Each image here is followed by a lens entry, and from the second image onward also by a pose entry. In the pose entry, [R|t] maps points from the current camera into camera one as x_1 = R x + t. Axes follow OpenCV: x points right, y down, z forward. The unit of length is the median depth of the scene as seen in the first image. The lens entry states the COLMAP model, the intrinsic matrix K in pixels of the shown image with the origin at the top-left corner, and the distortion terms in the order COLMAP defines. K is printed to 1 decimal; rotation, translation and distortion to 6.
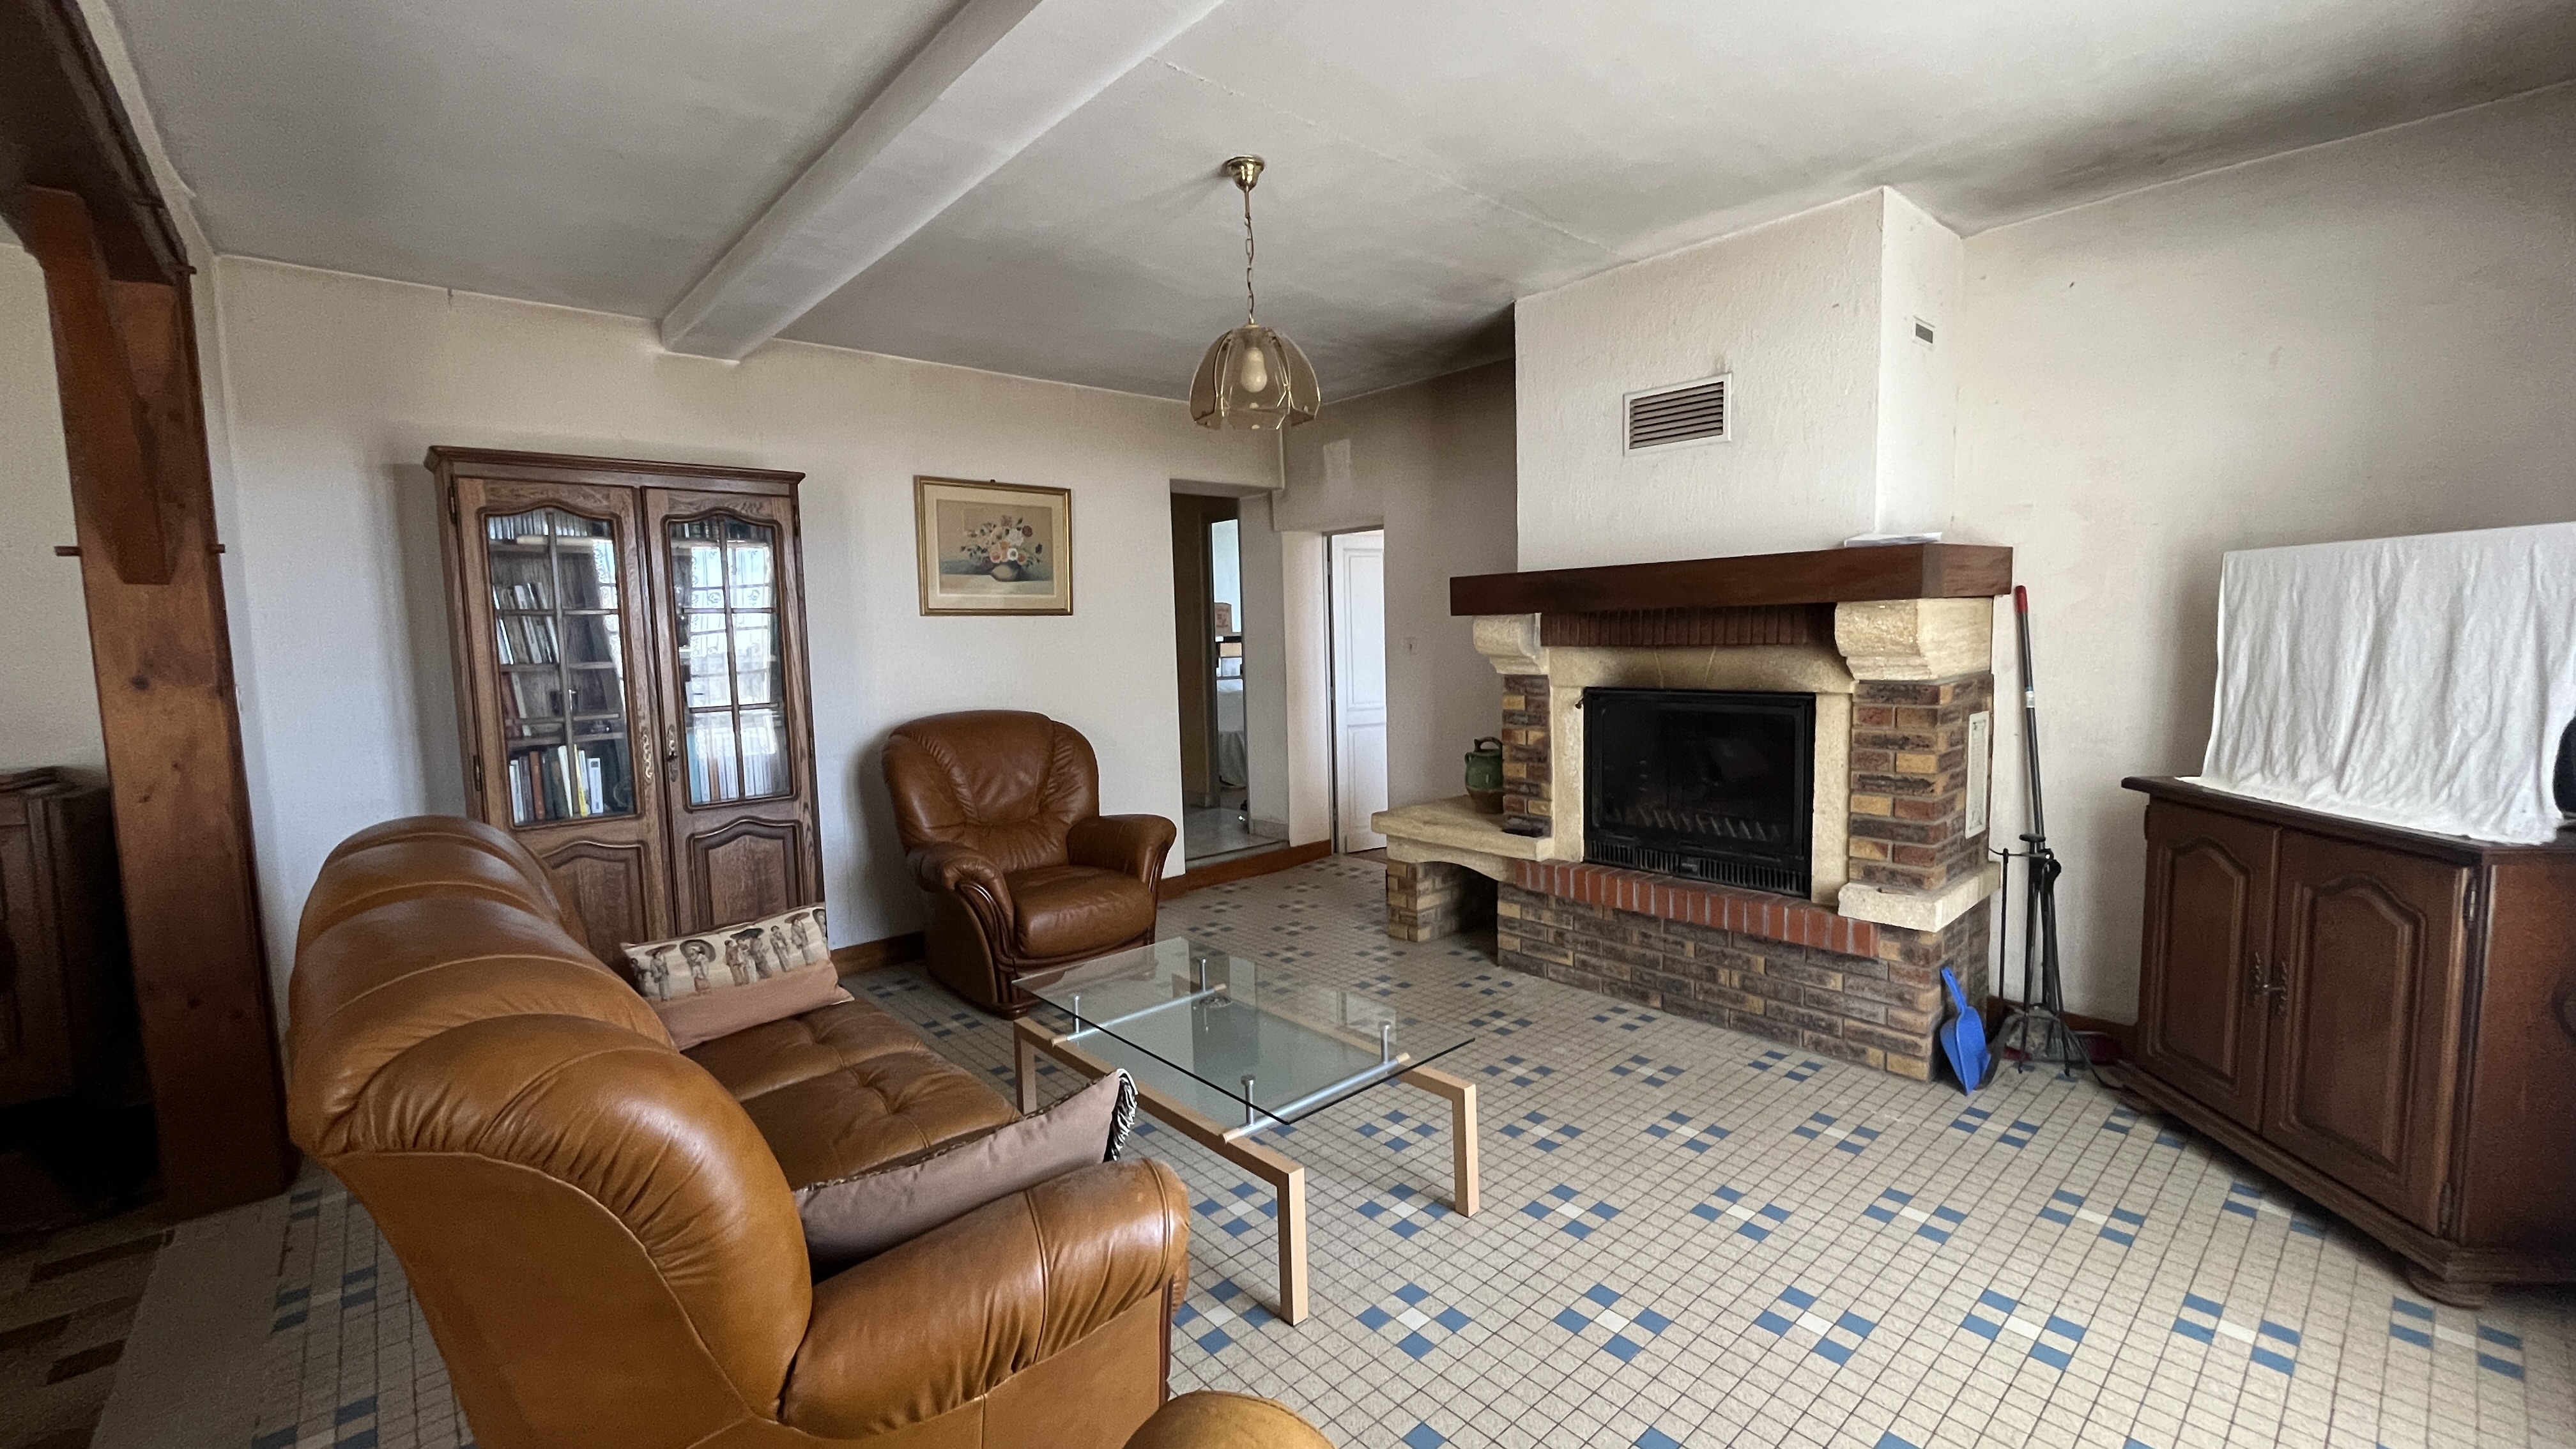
lens RADIAL K [[1041.6, 0, 1288.0], [0, 1041.6, 724.5], [0, 0, 1]] dist [-0.001910, -0.000110]
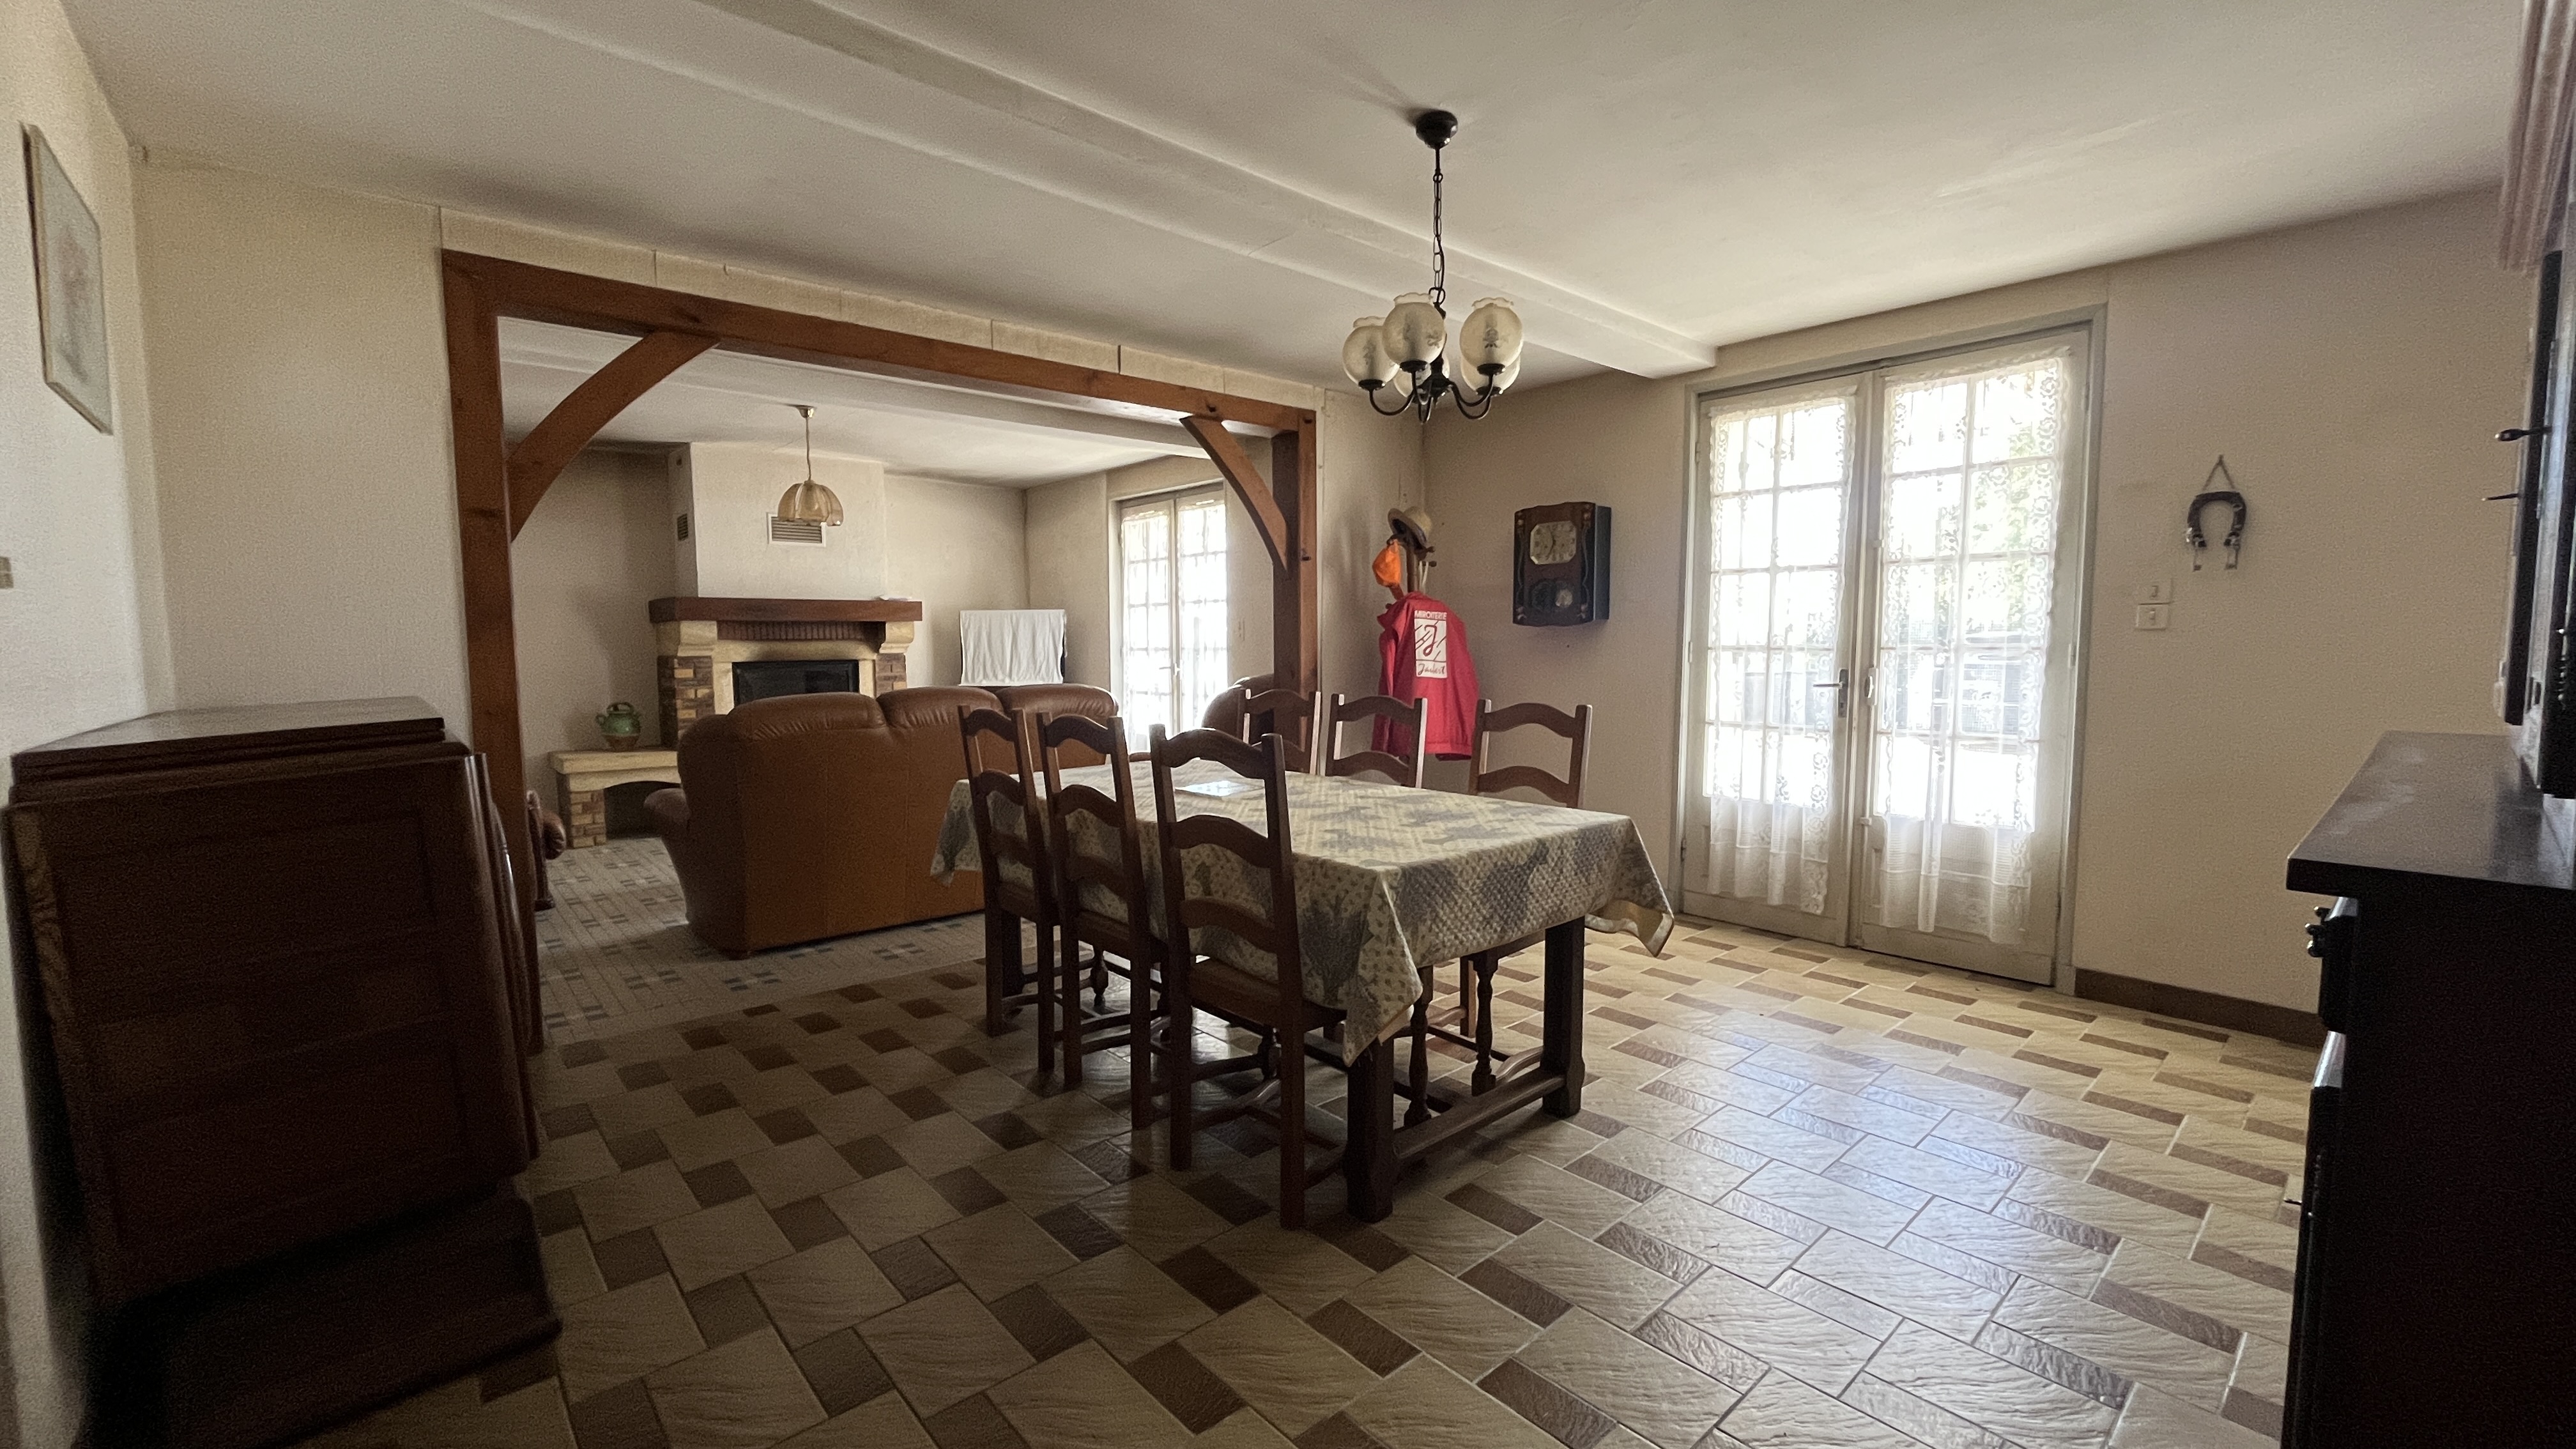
lens RADIAL K [[1039.7, 0, 1283.8], [0, 1039.7, 722.0], [0, 0, 1]] dist [-0.002026, -0.000019]
pose [[0.002854, -0.050427, 0.998724, -1.546733], [0.099551, 0.993781, 0.049893, 0.073645], [-0.995028, 0.099282, 0.007856, 0.037213]]
